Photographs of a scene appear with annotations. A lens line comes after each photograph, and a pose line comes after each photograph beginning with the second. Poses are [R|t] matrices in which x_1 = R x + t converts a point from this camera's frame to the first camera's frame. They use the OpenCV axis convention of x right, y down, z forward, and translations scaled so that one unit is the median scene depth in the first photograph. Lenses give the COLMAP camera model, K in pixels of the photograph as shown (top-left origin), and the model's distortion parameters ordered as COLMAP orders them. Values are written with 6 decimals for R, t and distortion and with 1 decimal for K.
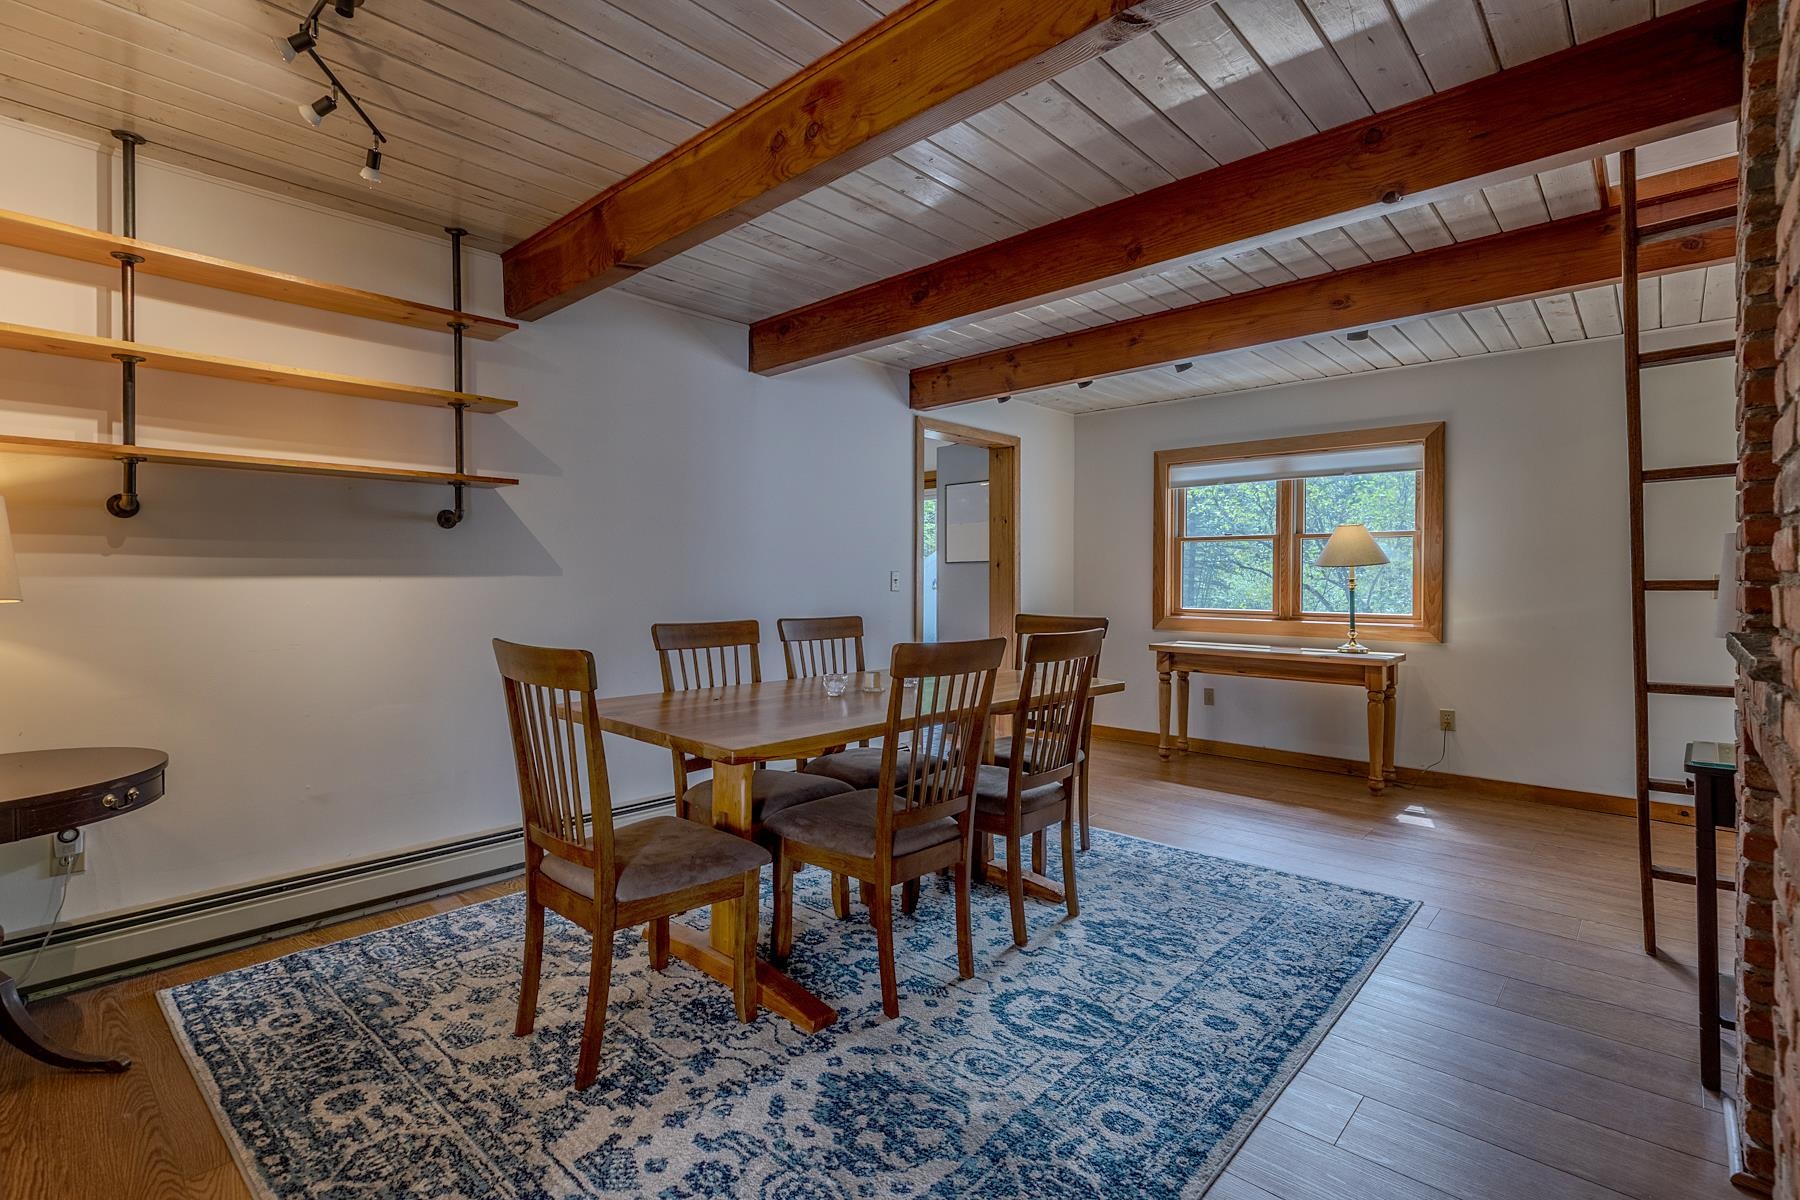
lens RADIAL K [[825.0, 0, 907.9], [0, 825.0, 587.6], [0, 0, 1]] dist [0.002387, 0.000203]
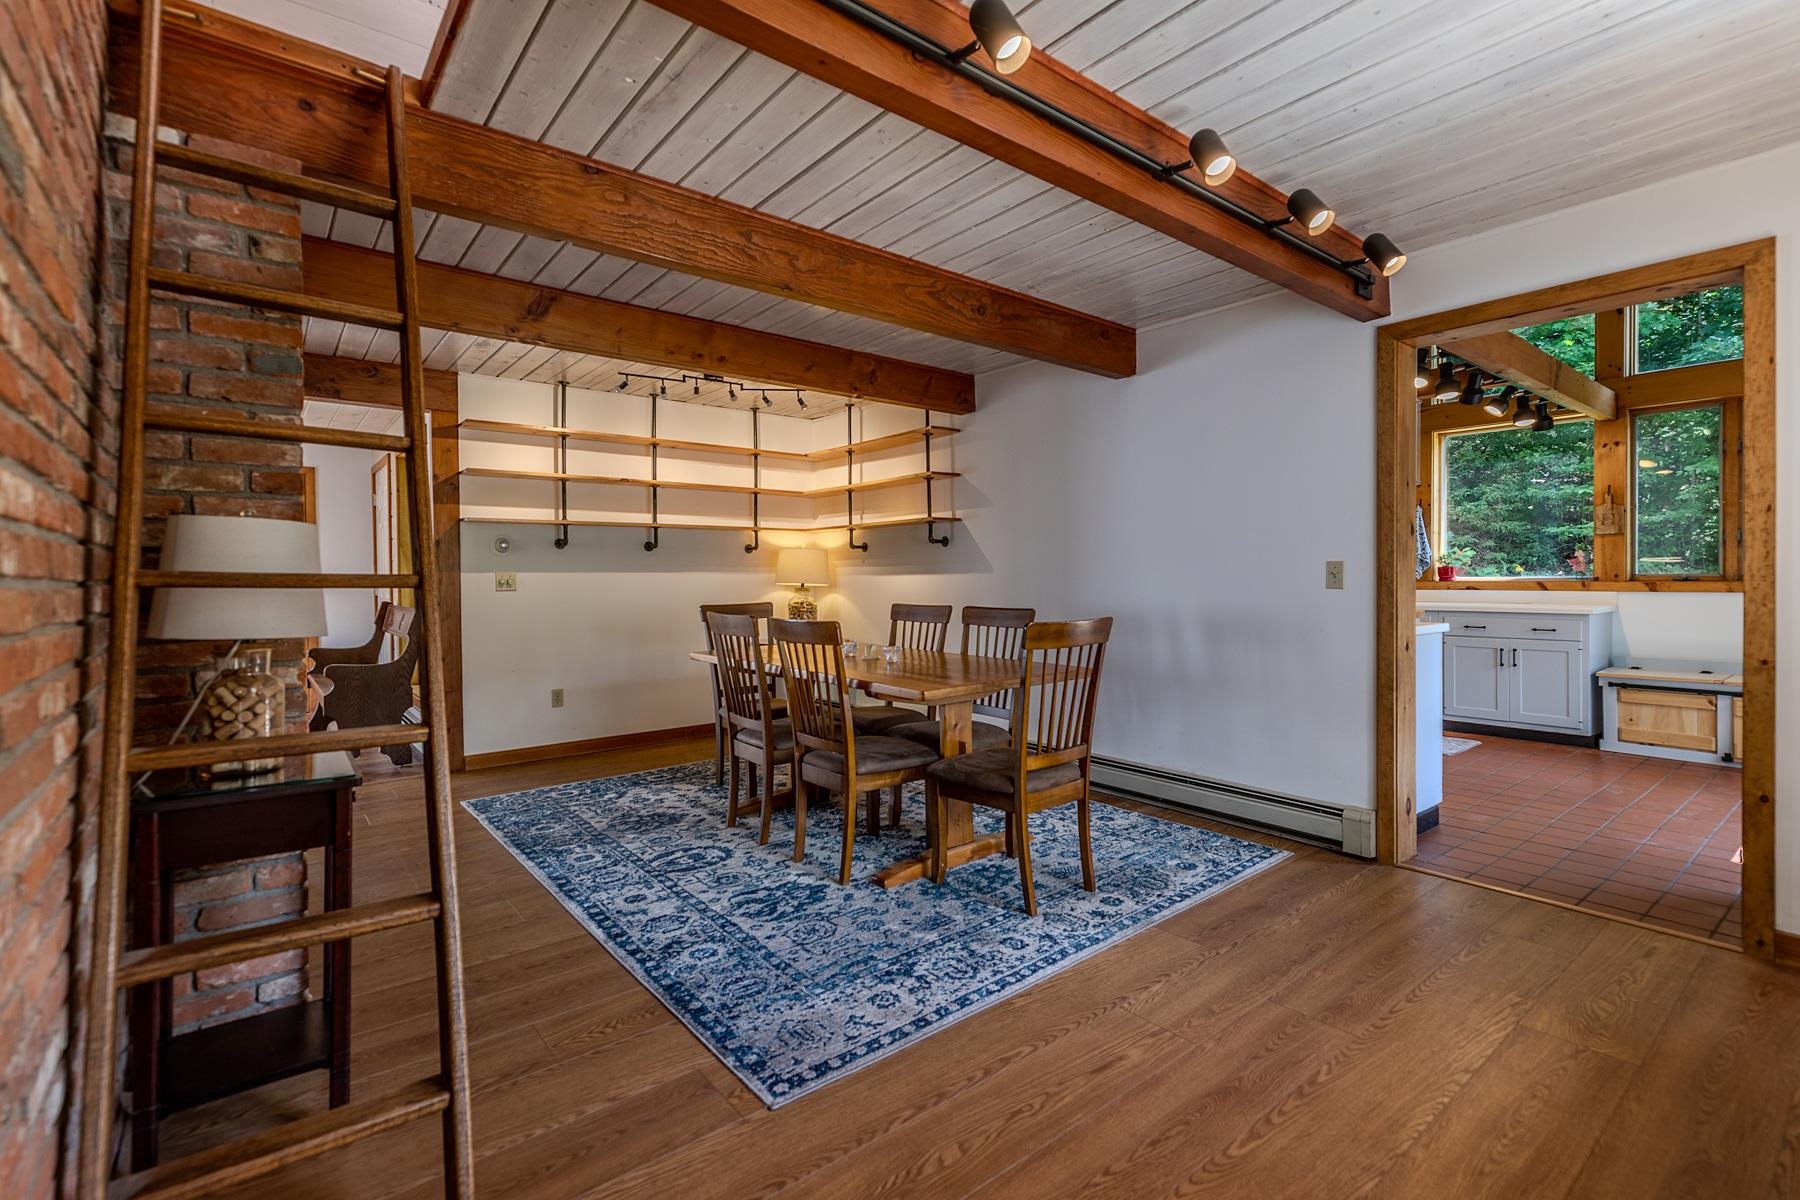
lens RADIAL K [[825.0, 0, 907.4], [0, 825.0, 587.8], [0, 0, 1]] dist [0.002387, 0.000203]
pose [[-0.145073, 0.010190, -0.989368, 1.537786], [-0.005026, 0.999926, 0.011036, -0.003348], [0.989408, 0.006573, -0.145011, 1.519859]]
